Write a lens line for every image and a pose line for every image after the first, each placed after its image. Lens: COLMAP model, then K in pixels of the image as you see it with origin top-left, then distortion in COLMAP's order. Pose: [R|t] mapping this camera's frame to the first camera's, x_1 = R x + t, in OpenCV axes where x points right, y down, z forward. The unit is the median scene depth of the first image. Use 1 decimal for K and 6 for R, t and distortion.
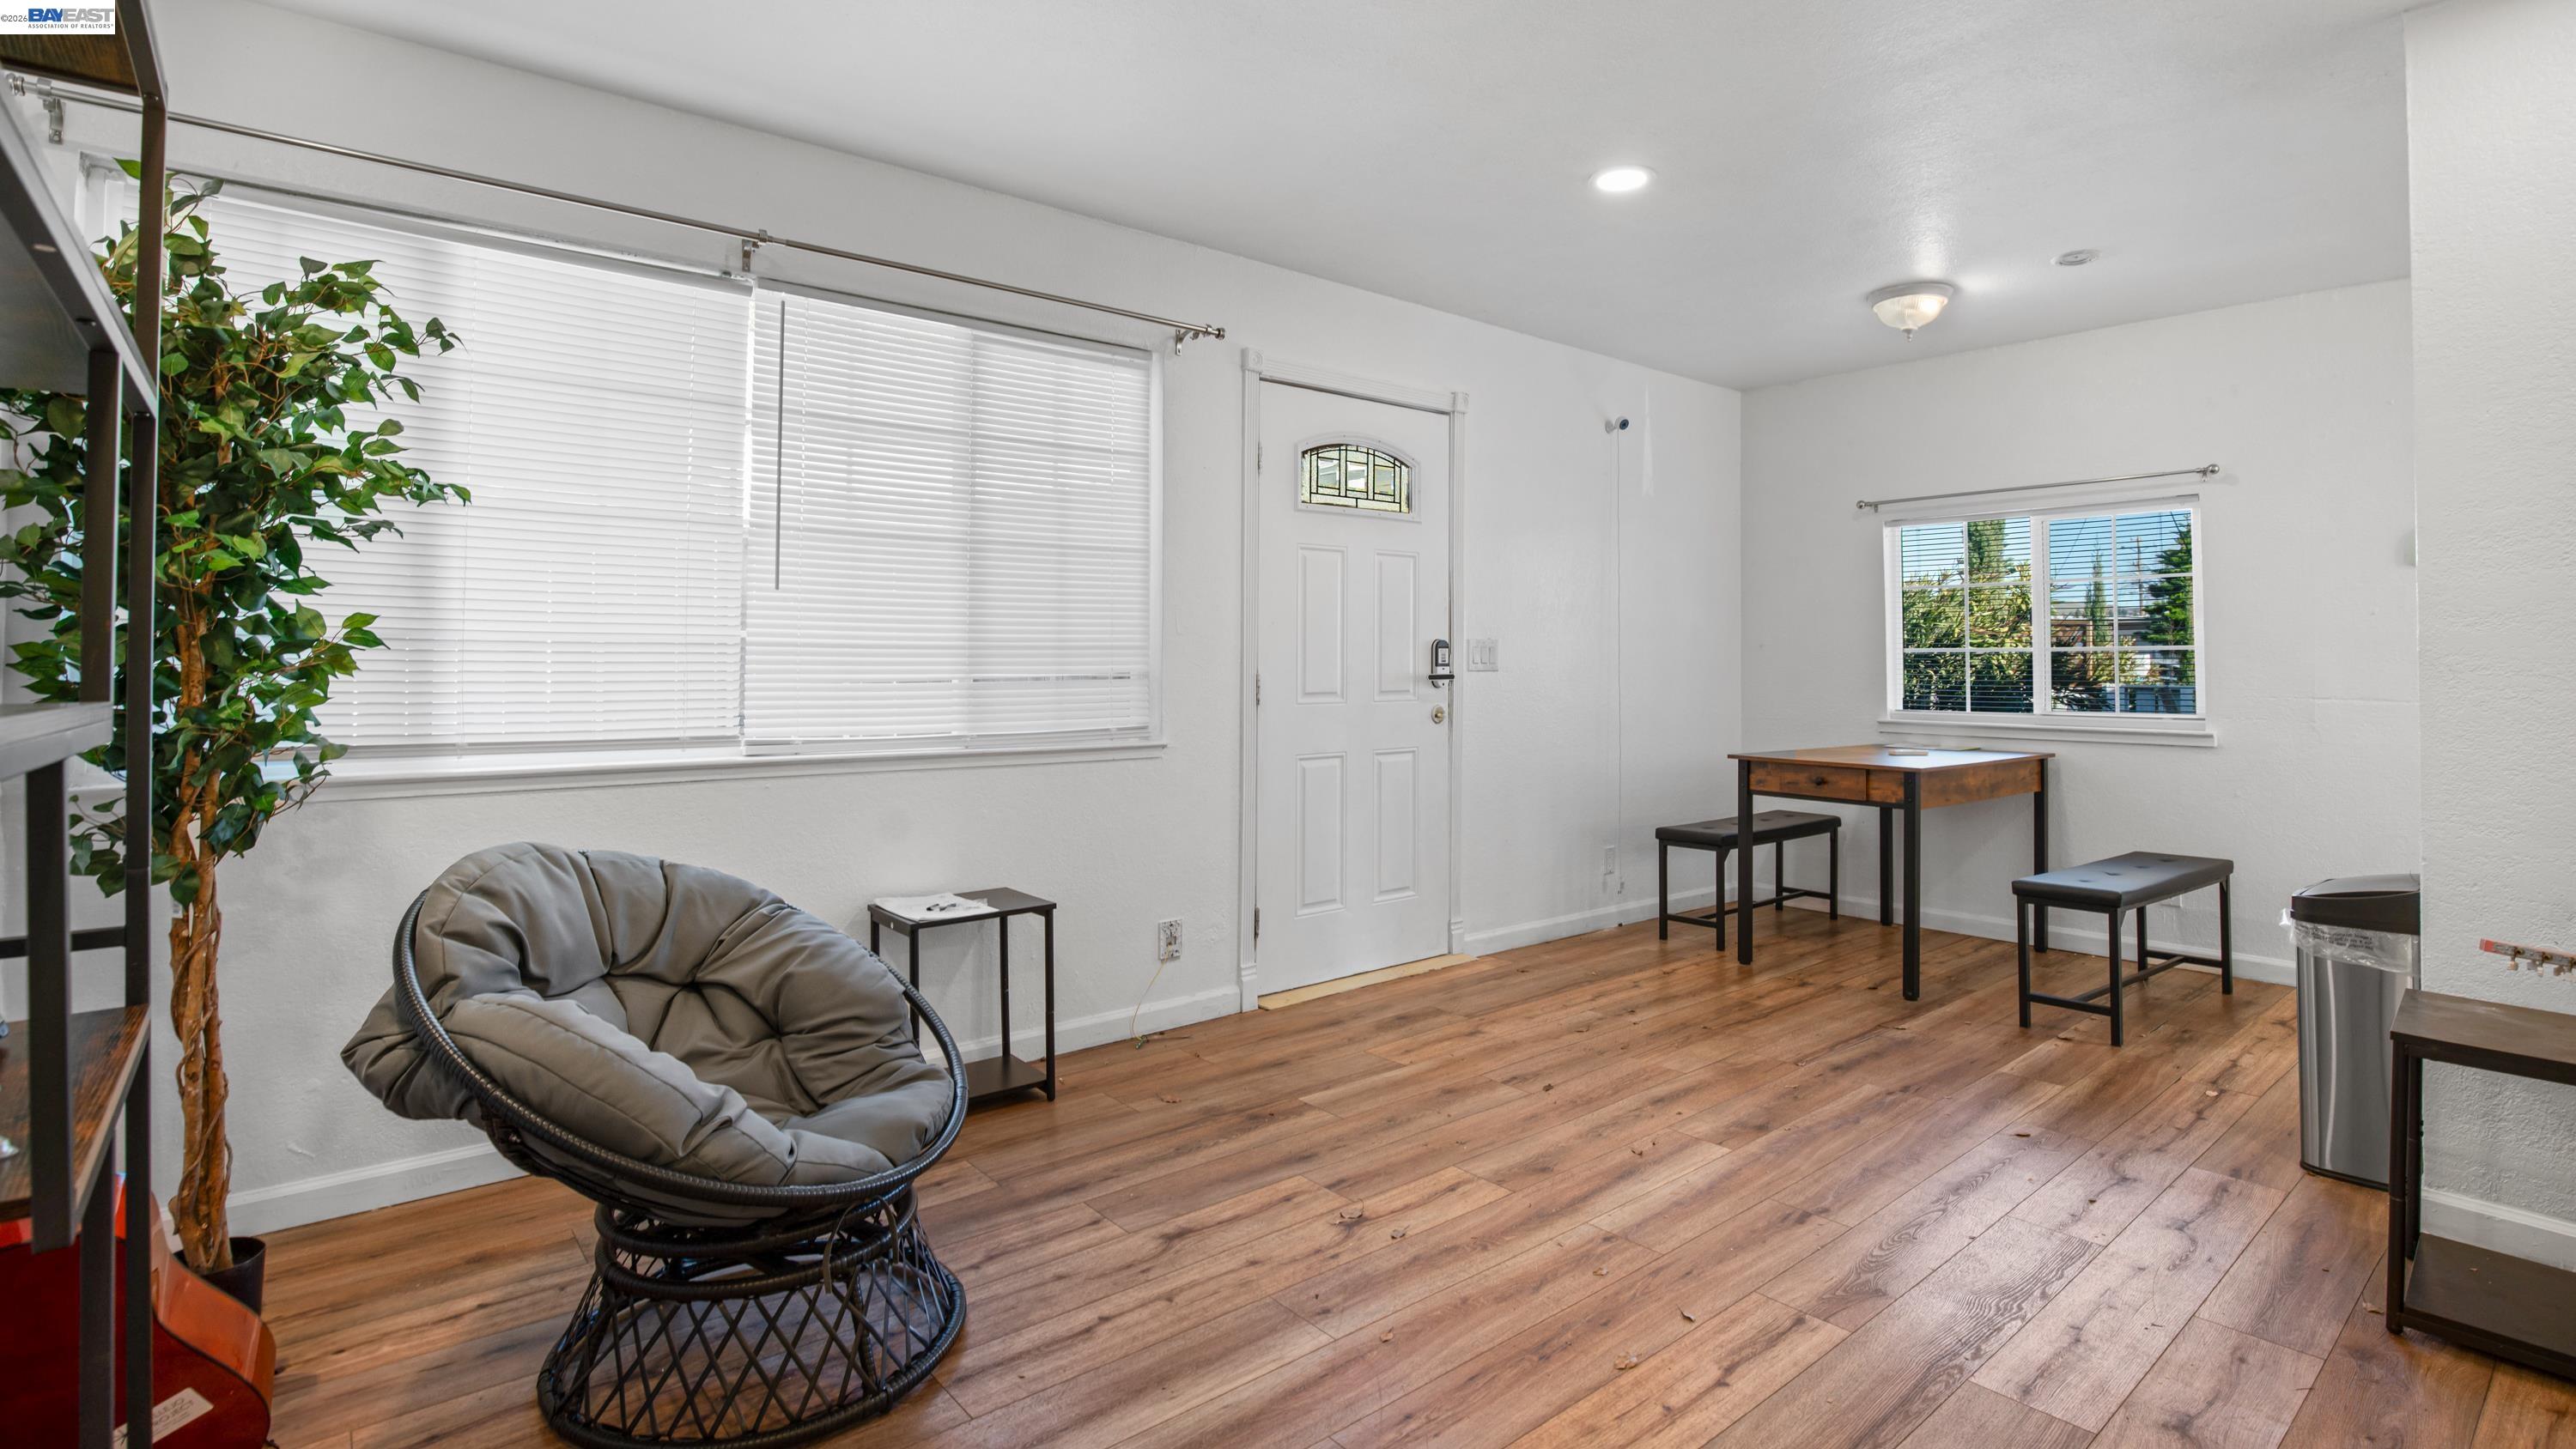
lens RADIAL K [[1213.2, 0, 1291.8], [0, 1213.2, 632.1], [0, 0, 1]] dist [-0.028264, 0.000076]
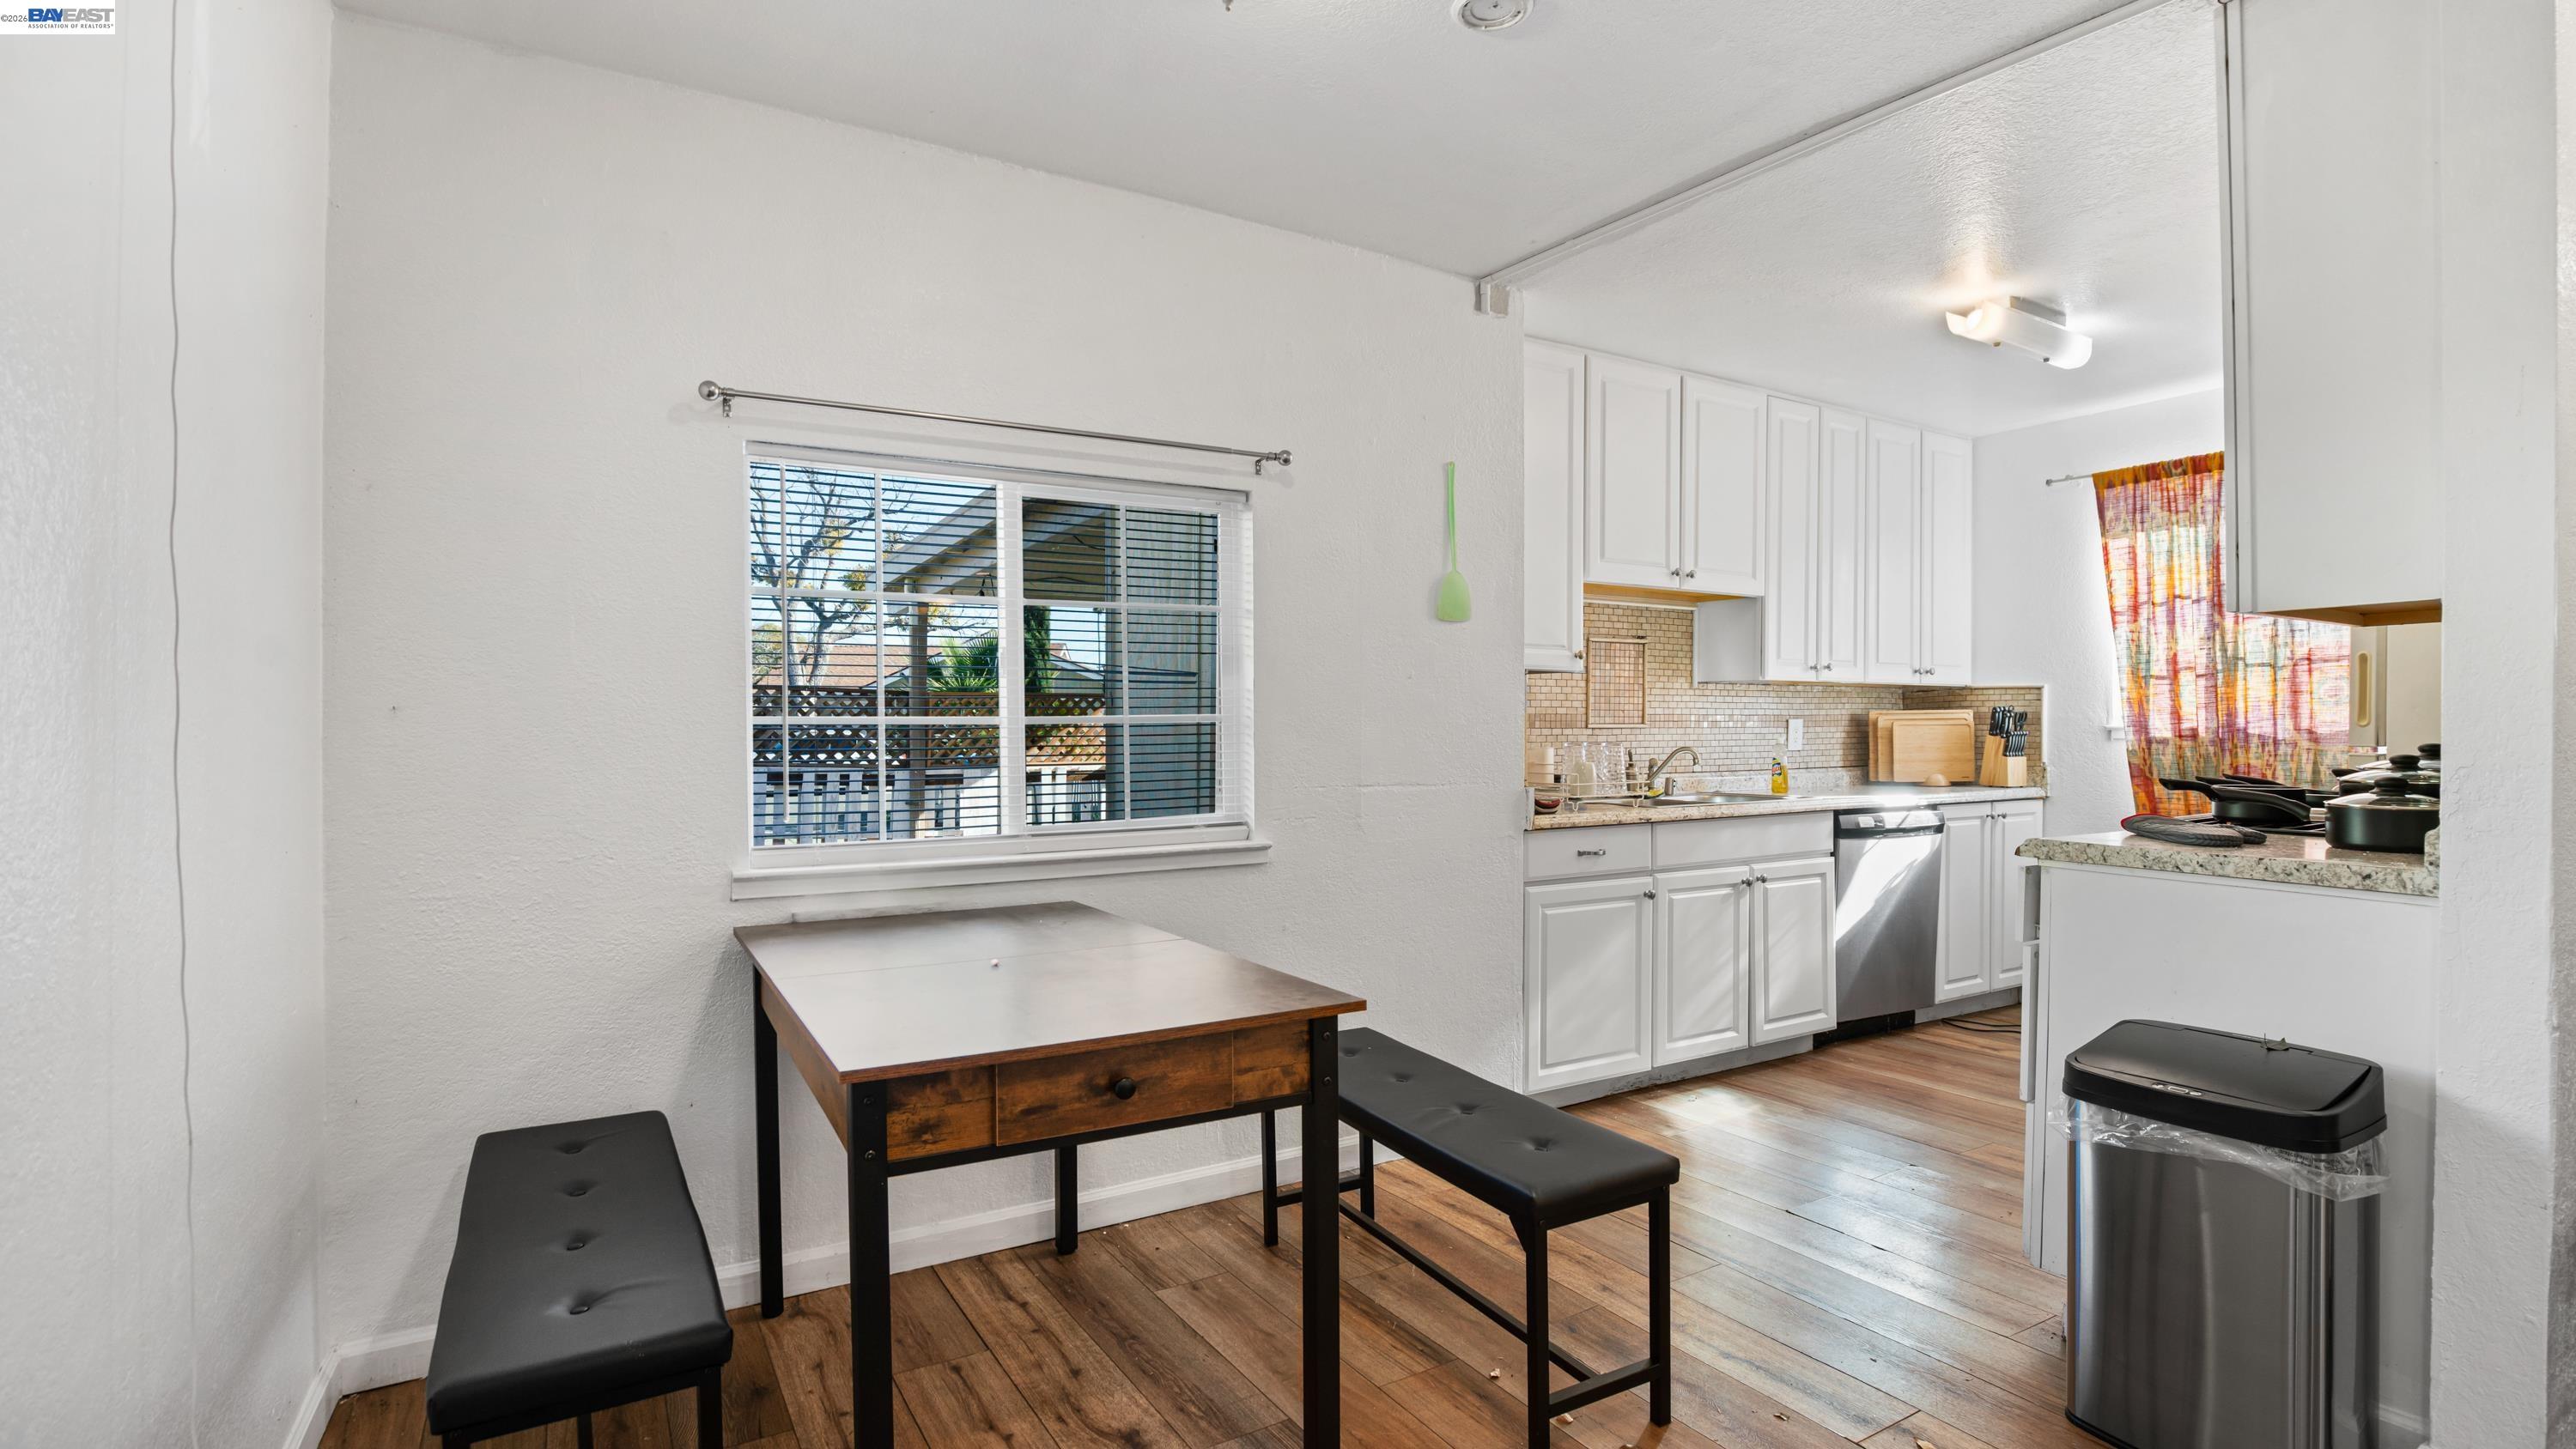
lens RADIAL K [[1182.2, 0, 1293.0], [0, 1182.2, 757.8], [0, 0, 1]] dist [-0.038603, 0.000138]
pose [[0.144524, -0.032958, 0.988952, 0.142082], [-0.020296, 0.999136, 0.036263, 0.015885], [-0.989293, -0.025312, 0.143730, 1.297804]]
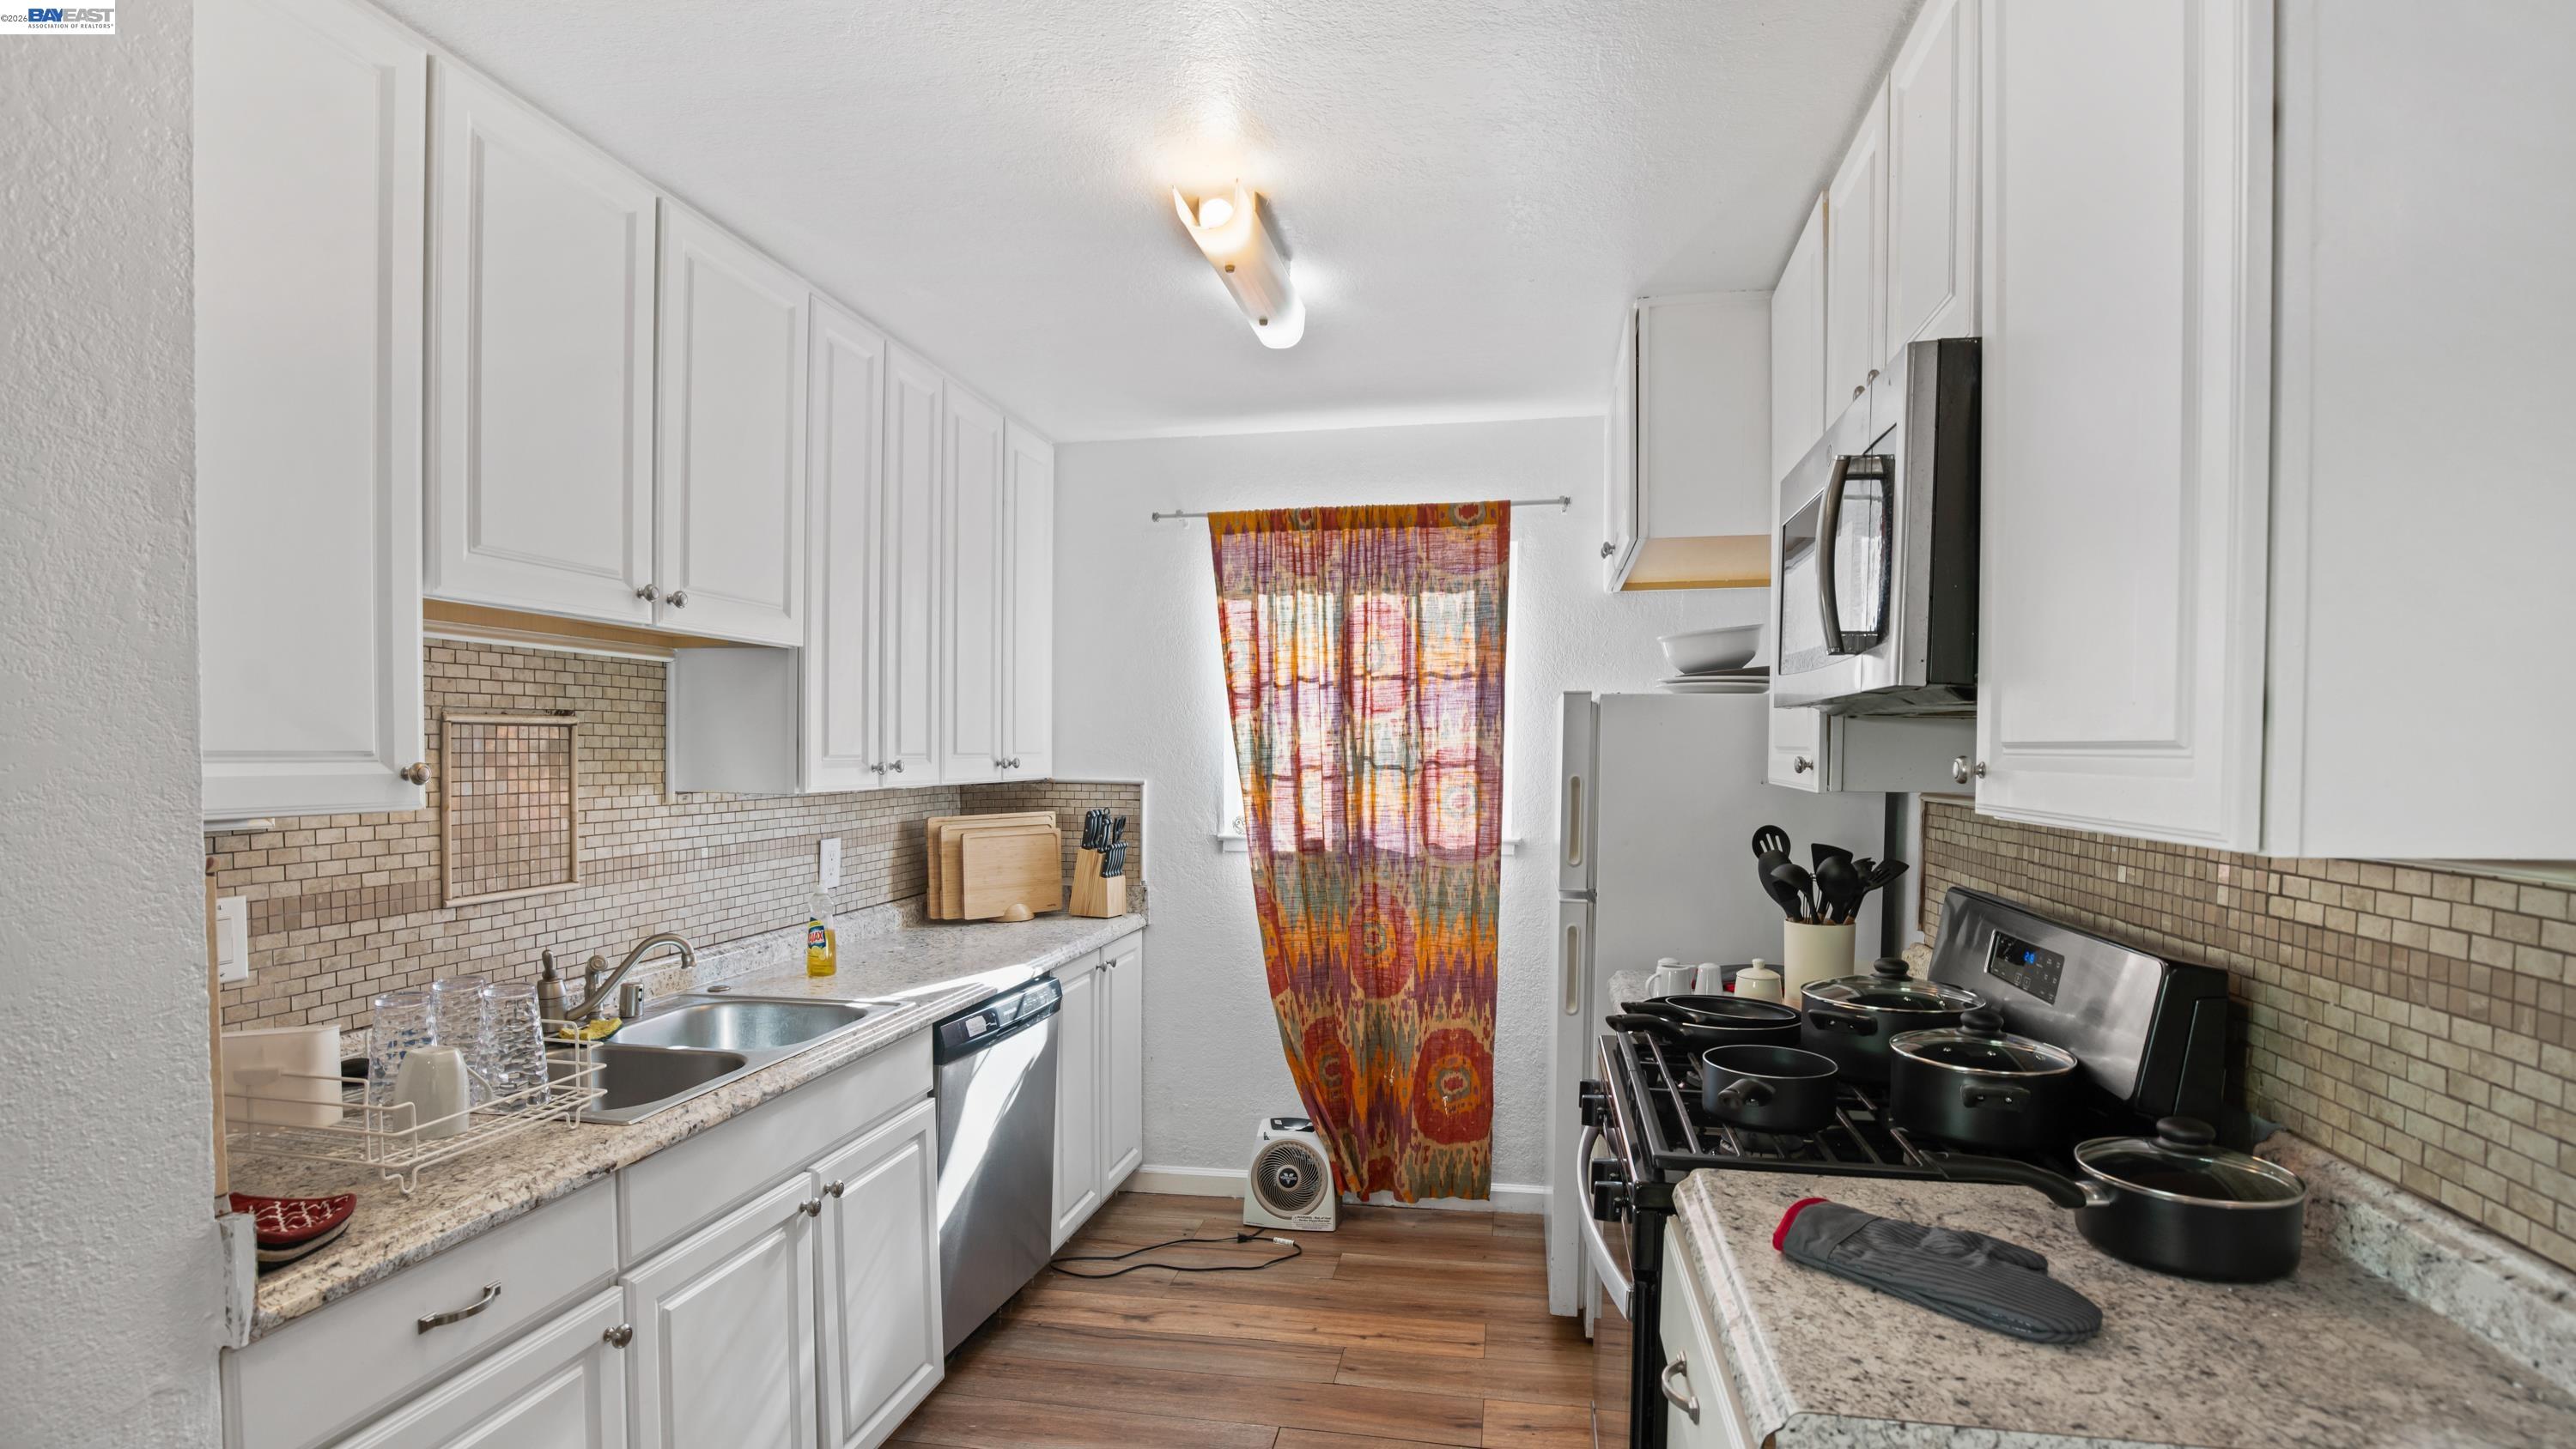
lens RADIAL K [[1218.5, 0, 1284.8], [0, 1218.5, 779.0], [0, 0, 1]] dist [-0.035050, 0.000229]
pose [[-0.645552, -0.026974, 0.763240, 0.793672], [-0.024413, 0.999594, 0.014678, -0.070685], [-0.763326, -0.009158, -0.645948, 1.225451]]
